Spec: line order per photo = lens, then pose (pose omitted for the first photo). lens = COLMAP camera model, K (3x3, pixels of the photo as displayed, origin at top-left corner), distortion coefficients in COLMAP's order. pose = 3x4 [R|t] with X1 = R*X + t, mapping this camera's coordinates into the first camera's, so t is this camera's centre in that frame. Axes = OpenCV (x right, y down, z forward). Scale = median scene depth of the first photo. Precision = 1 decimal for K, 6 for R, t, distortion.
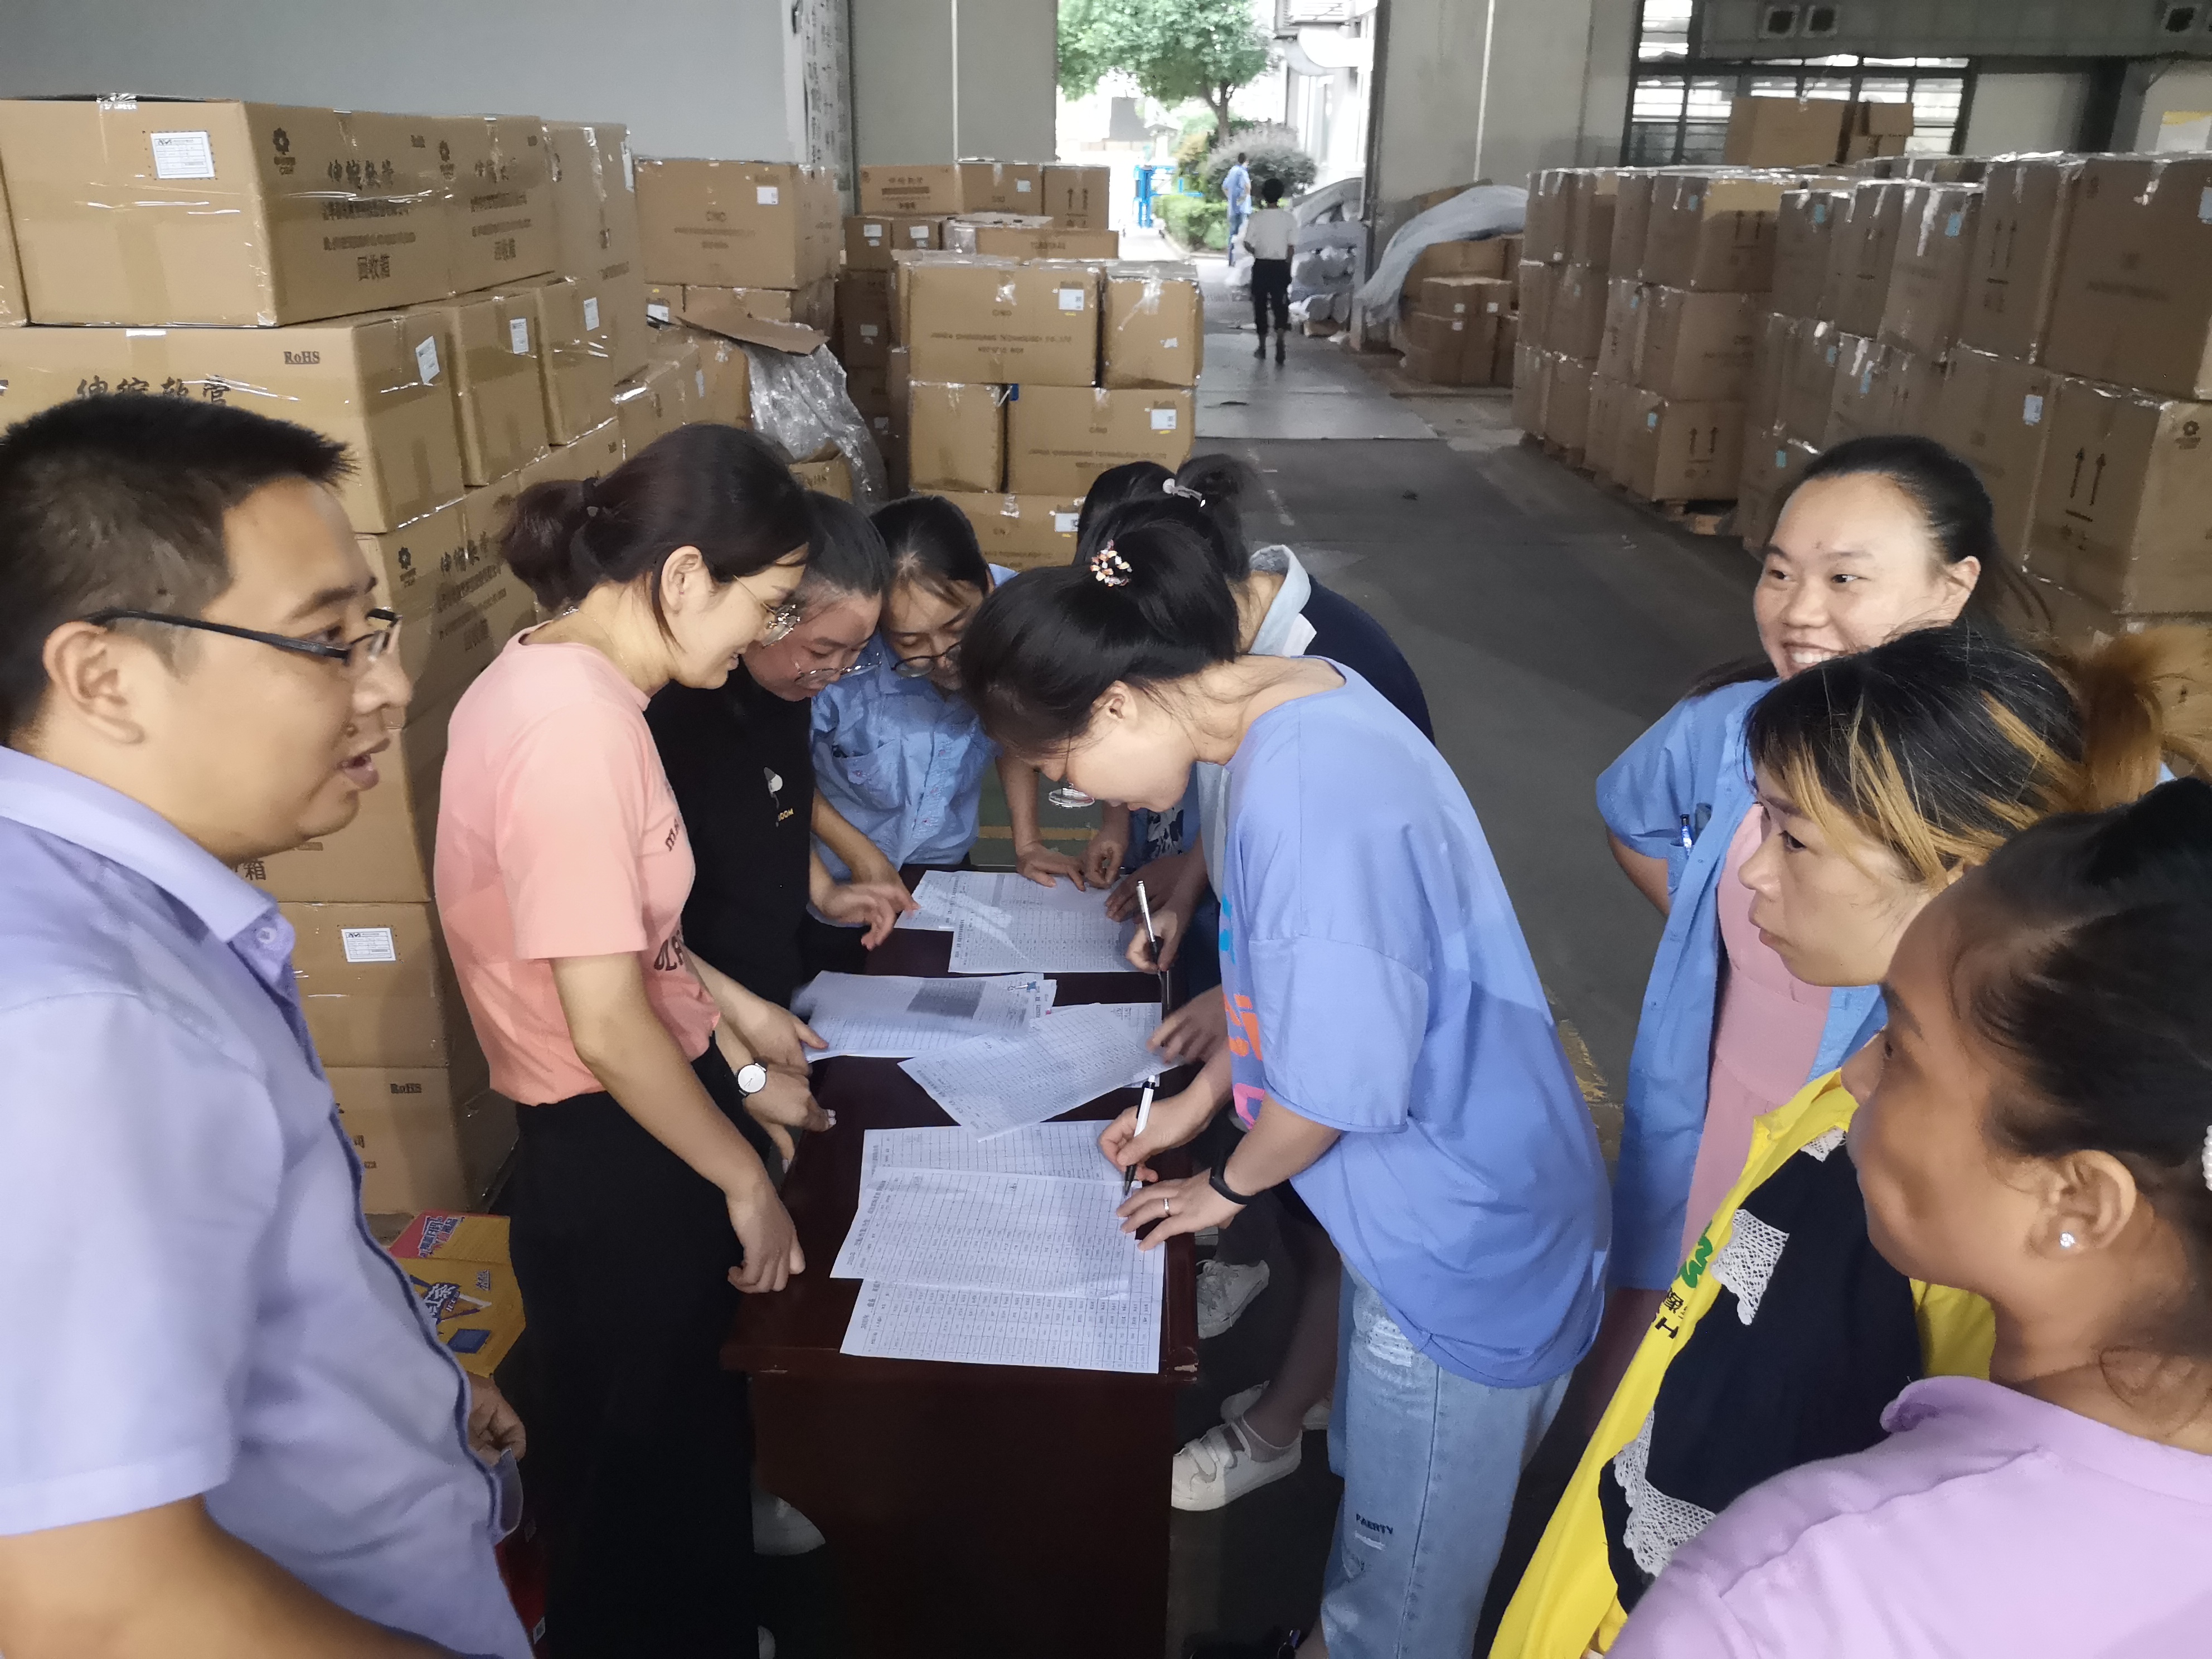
lens RADIAL K [[1748.8, 0, 1064.6], [0, 1748.8, 856.2], [0, 0, 1]] dist [0.096629, -0.134383]
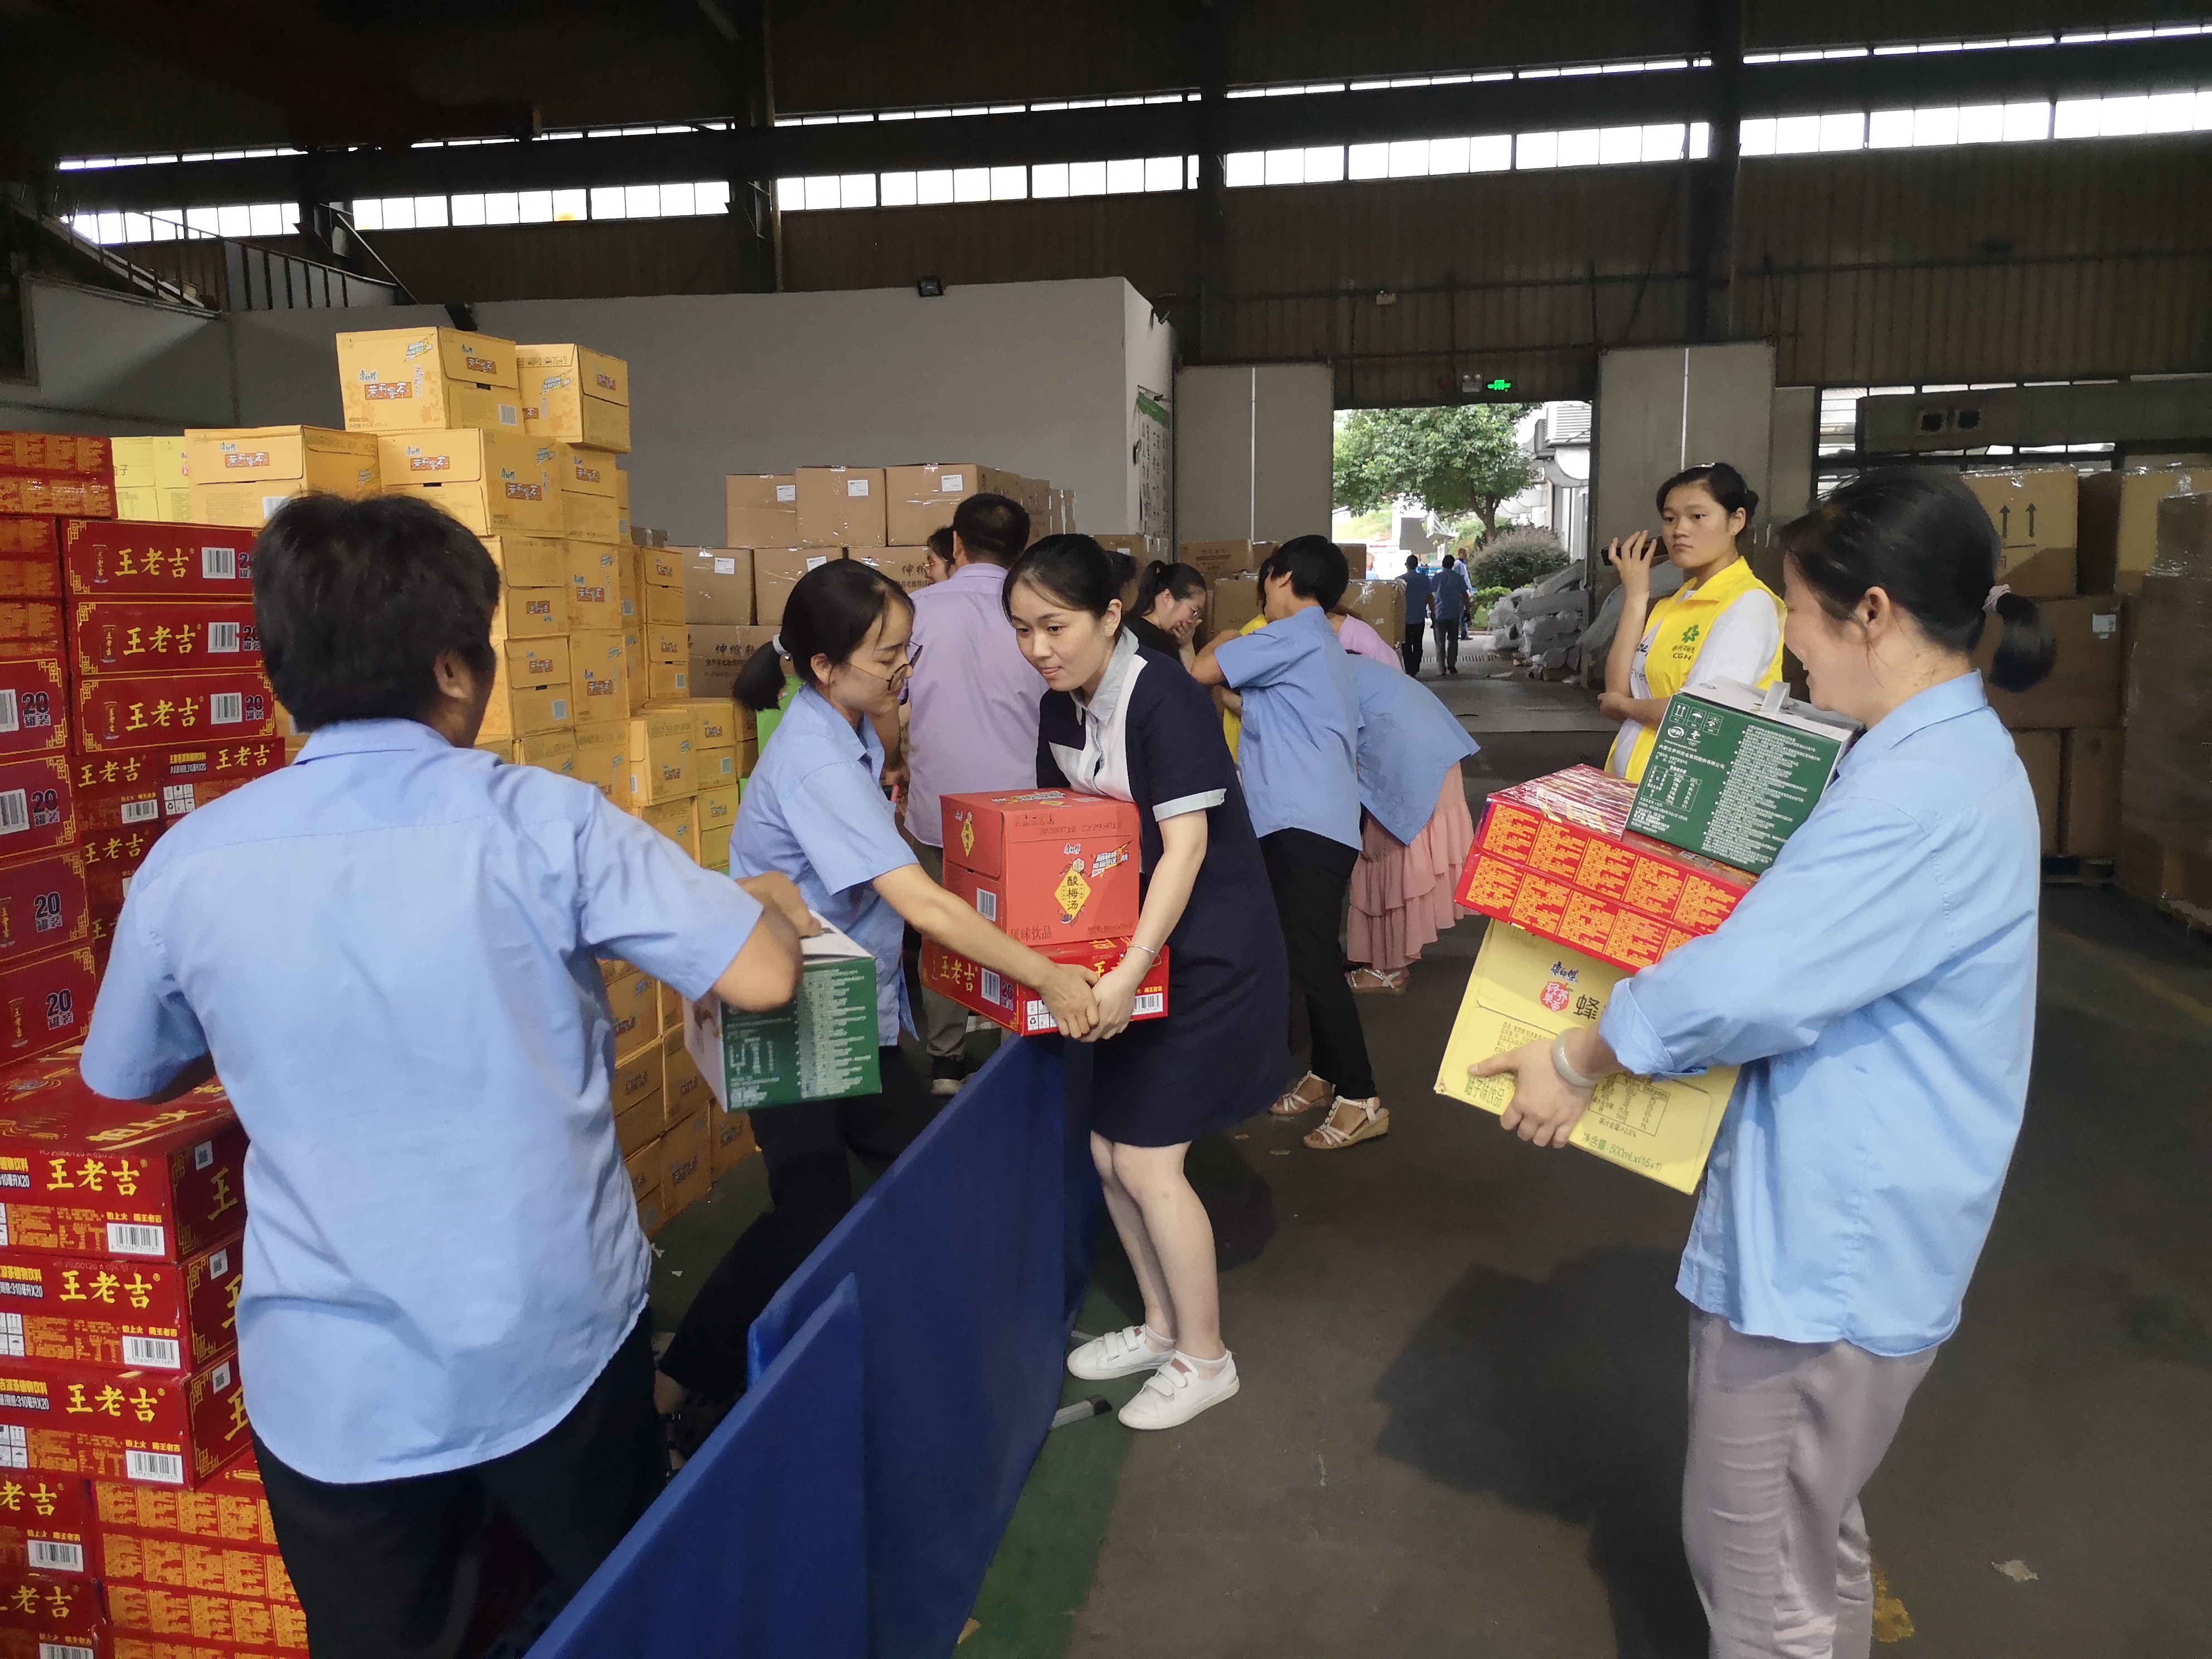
lens RADIAL K [[1748.8, 0, 1064.6], [0, 1748.8, 856.2], [0, 0, 1]] dist [0.096629, -0.134383]
pose [[0.986036, -0.001925, -0.166520, 0.015919], [-0.034504, 0.975874, -0.215590, 0.099991], [0.162918, 0.218325, 0.962181, -0.196532]]
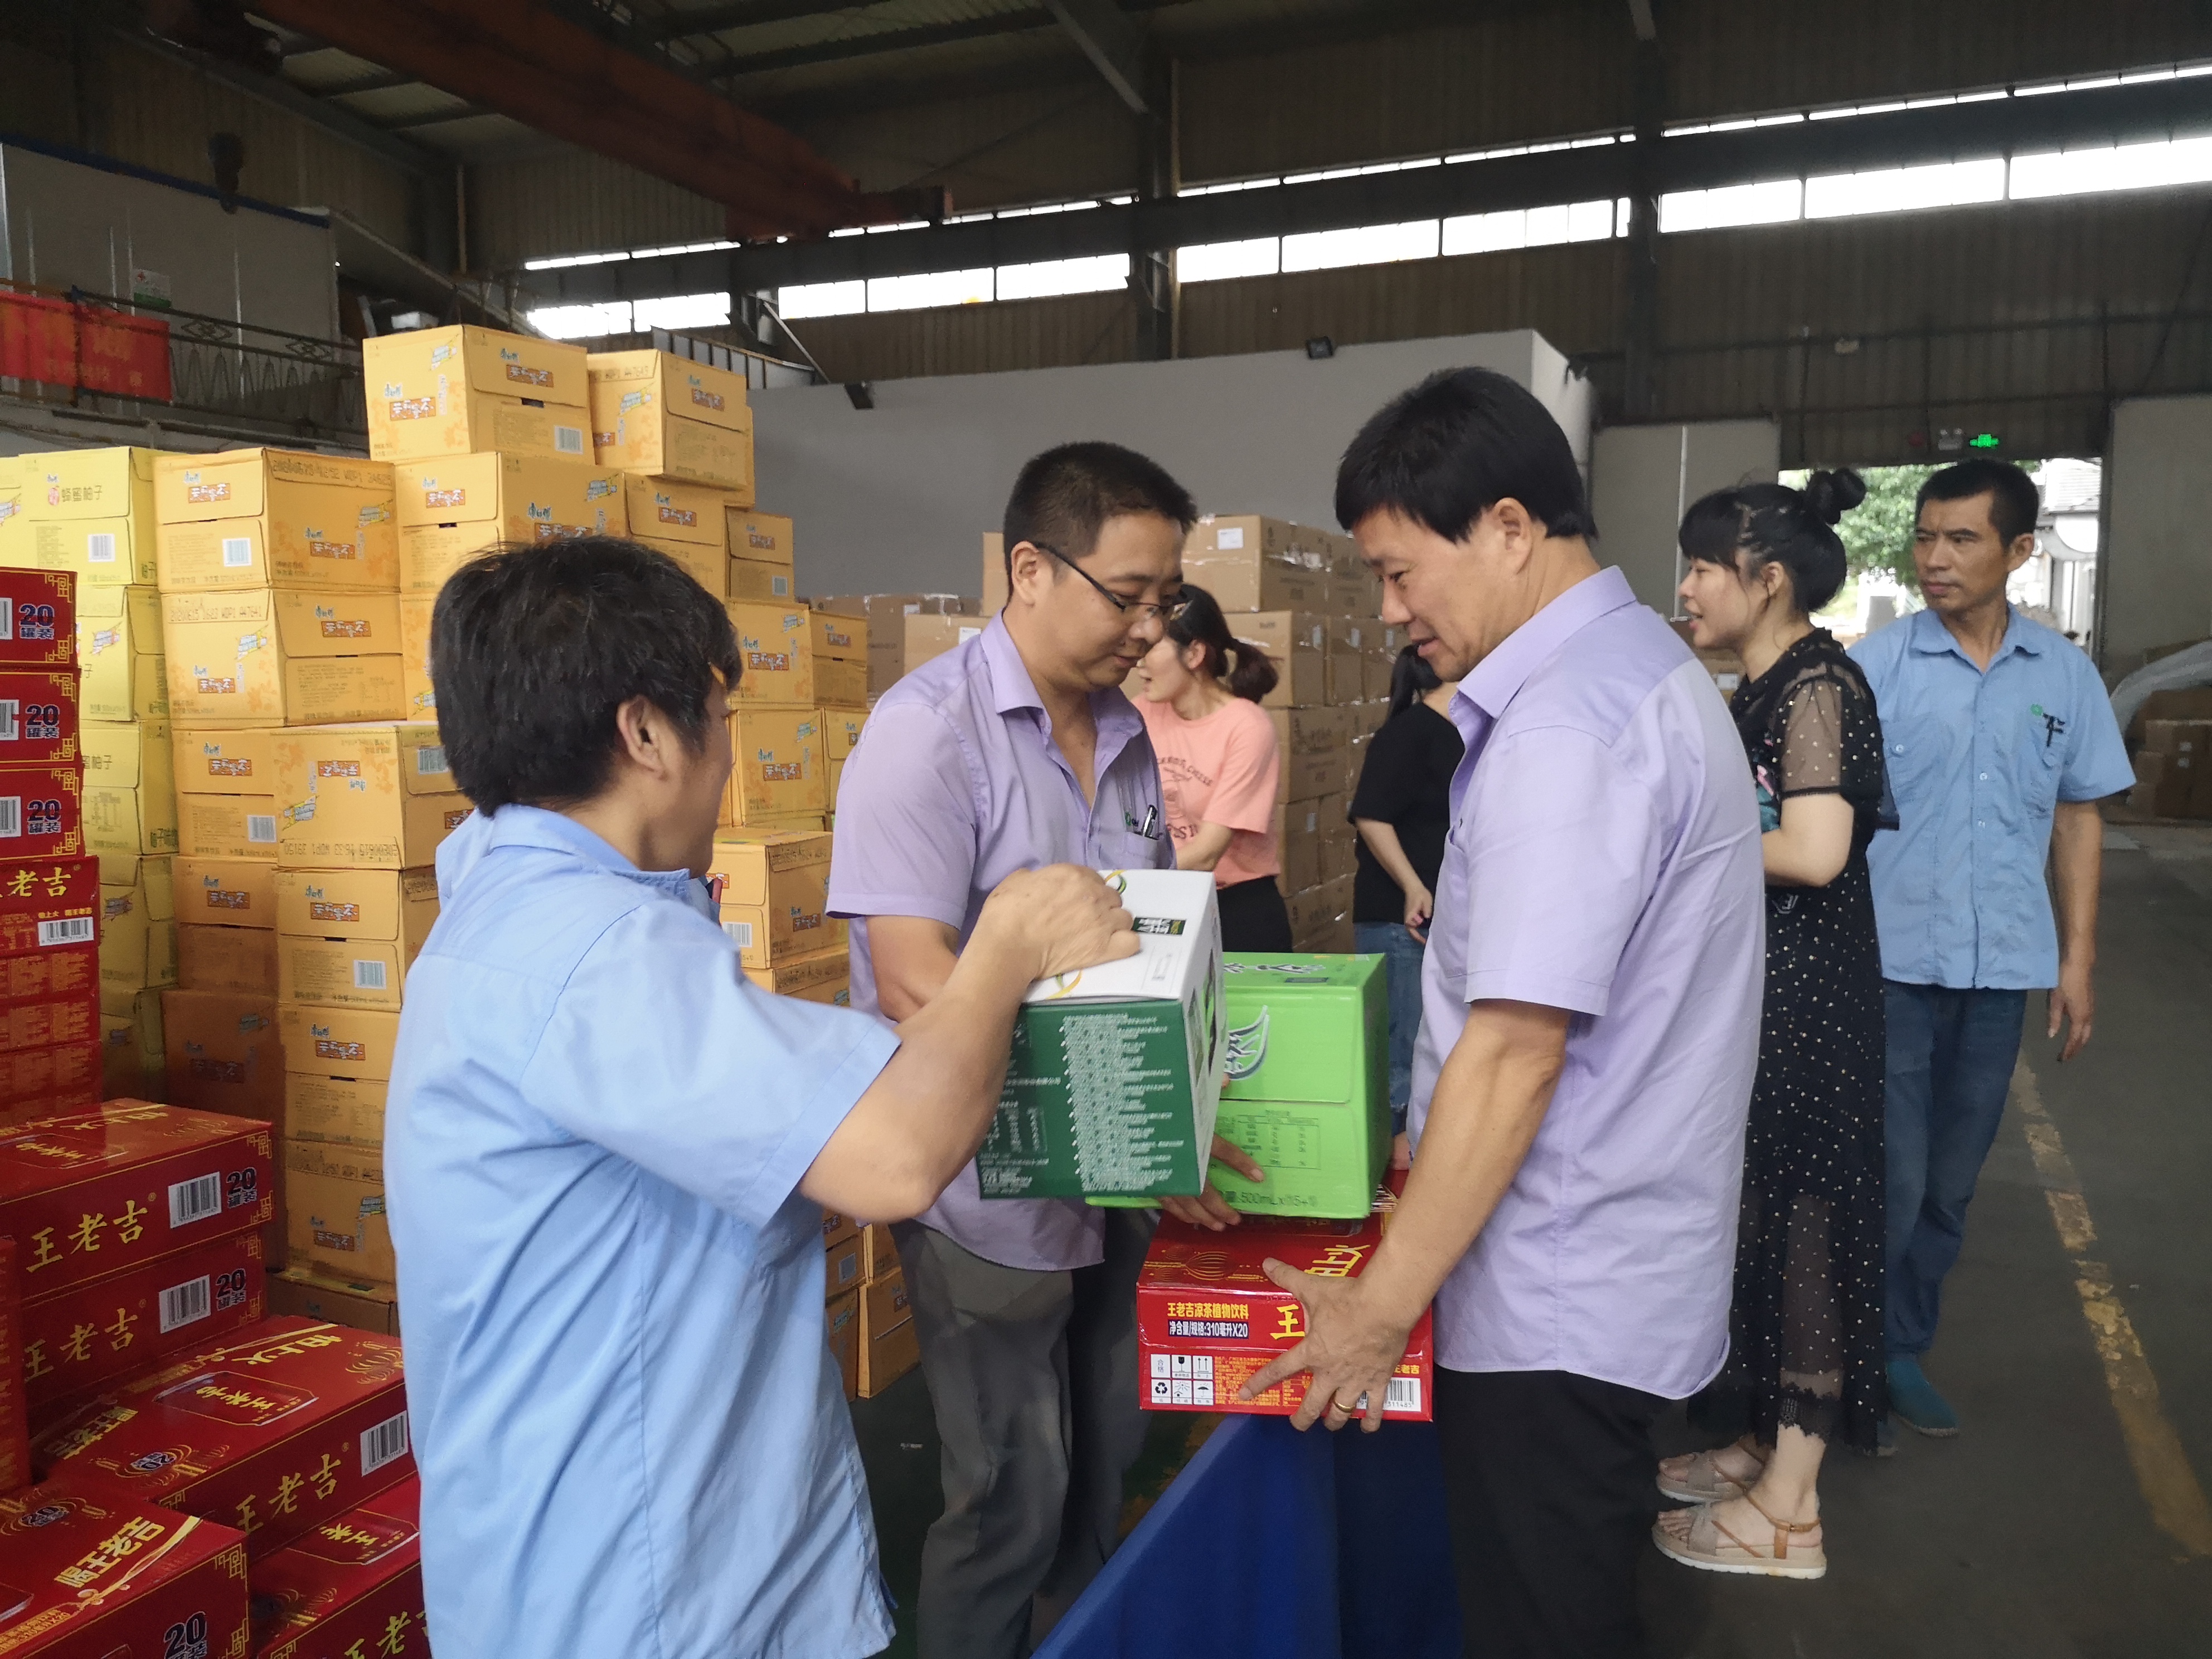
lens RADIAL K [[1748.8, 0, 1064.6], [0, 1748.8, 856.2], [0, 0, 1]] dist [0.096629, -0.134383]
pose [[0.920293, 0.028396, -0.390199, 0.025430], [-0.130564, 0.962475, -0.237896, 0.072408], [0.368801, 0.269880, 0.889466, -0.125222]]
